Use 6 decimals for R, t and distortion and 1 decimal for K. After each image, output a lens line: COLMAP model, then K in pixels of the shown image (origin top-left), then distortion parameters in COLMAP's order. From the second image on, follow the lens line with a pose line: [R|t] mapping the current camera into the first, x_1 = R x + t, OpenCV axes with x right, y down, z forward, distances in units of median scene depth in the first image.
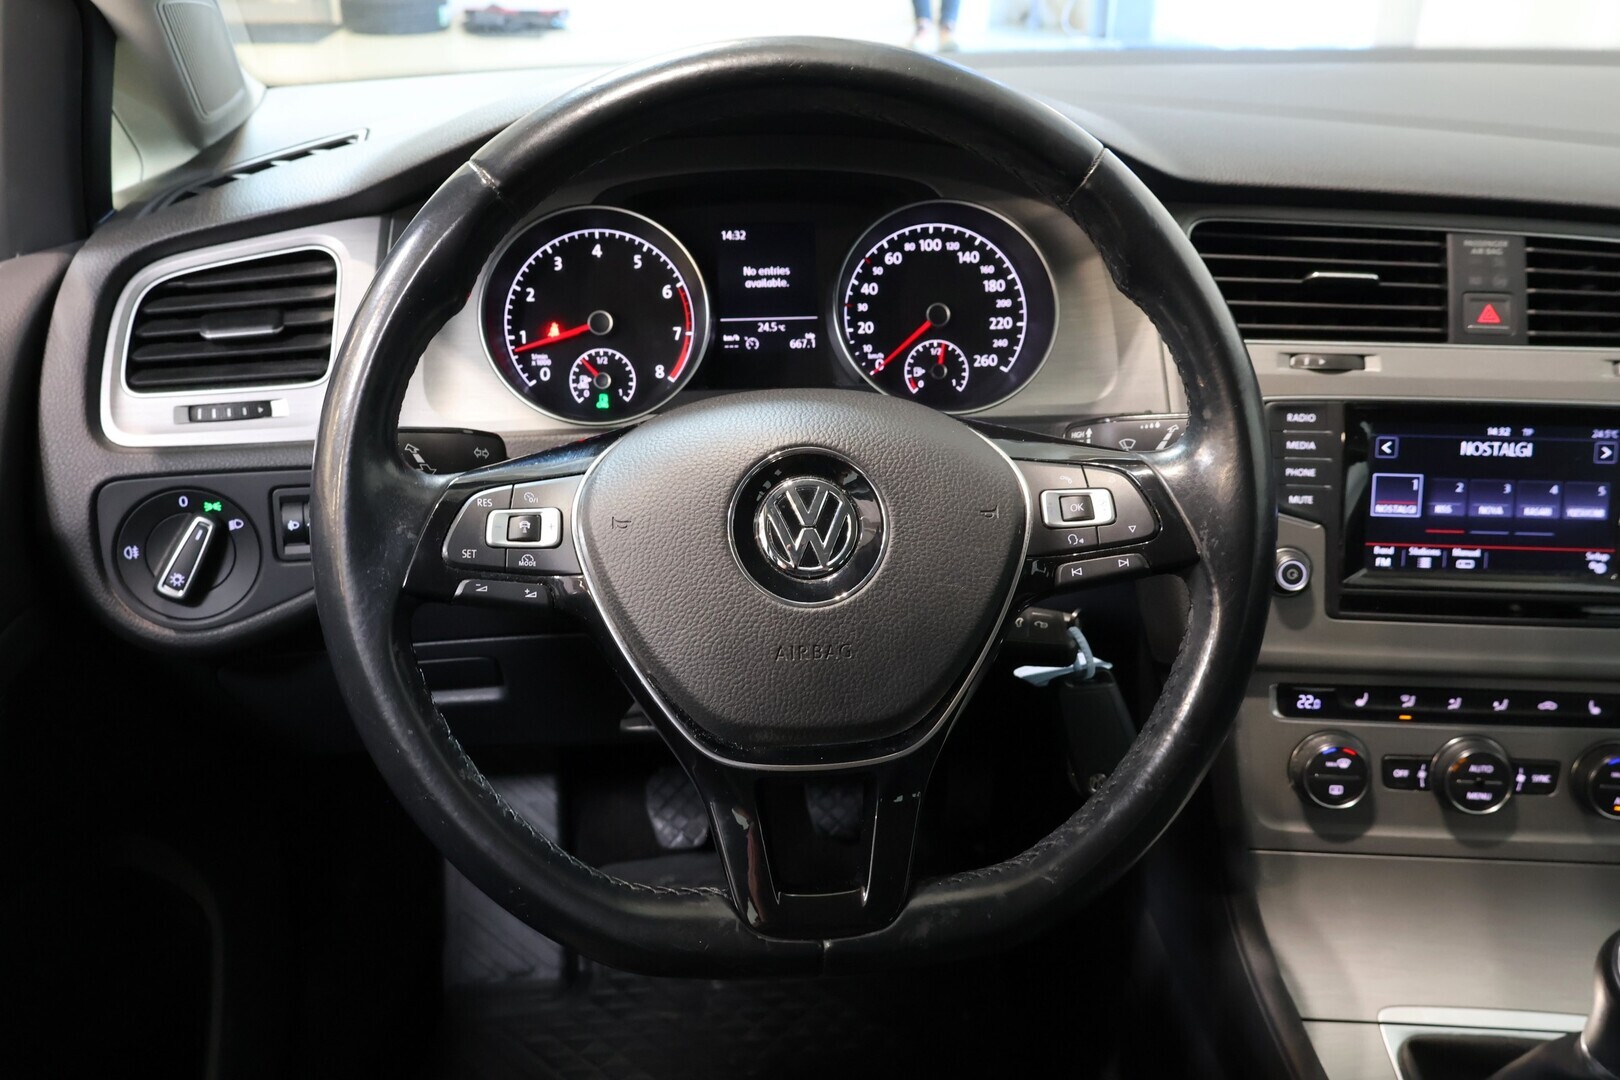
lens RADIAL K [[1457.8, 0, 809.5], [0, 1457.8, 540.0], [0, 0, 1]] dist [-0.007703, 0.018121]
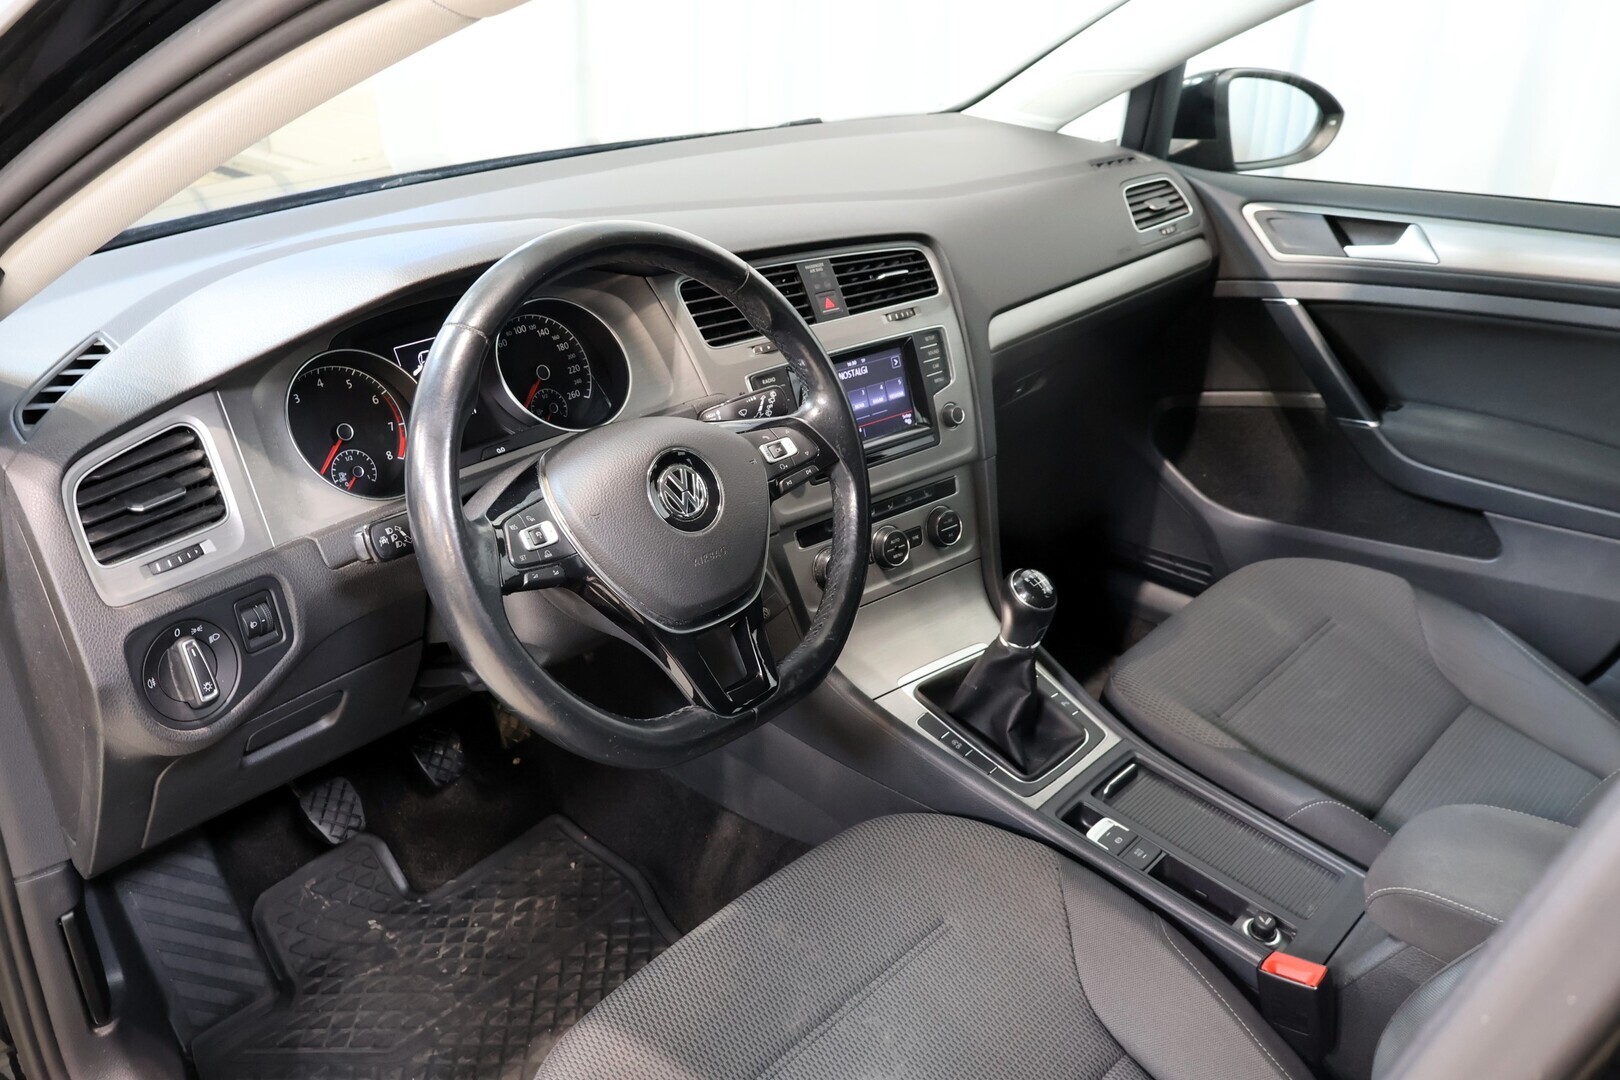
lens RADIAL K [[1365.0, 0, 825.9], [0, 1365.0, 540.8], [0, 0, 1]] dist [-0.009093, 0.008768]
pose [[0.725030, -0.299022, 0.620417, -0.664787], [0.295895, 0.948696, 0.111455, -0.061569], [-0.621915, 0.102770, 0.776312, -0.287906]]
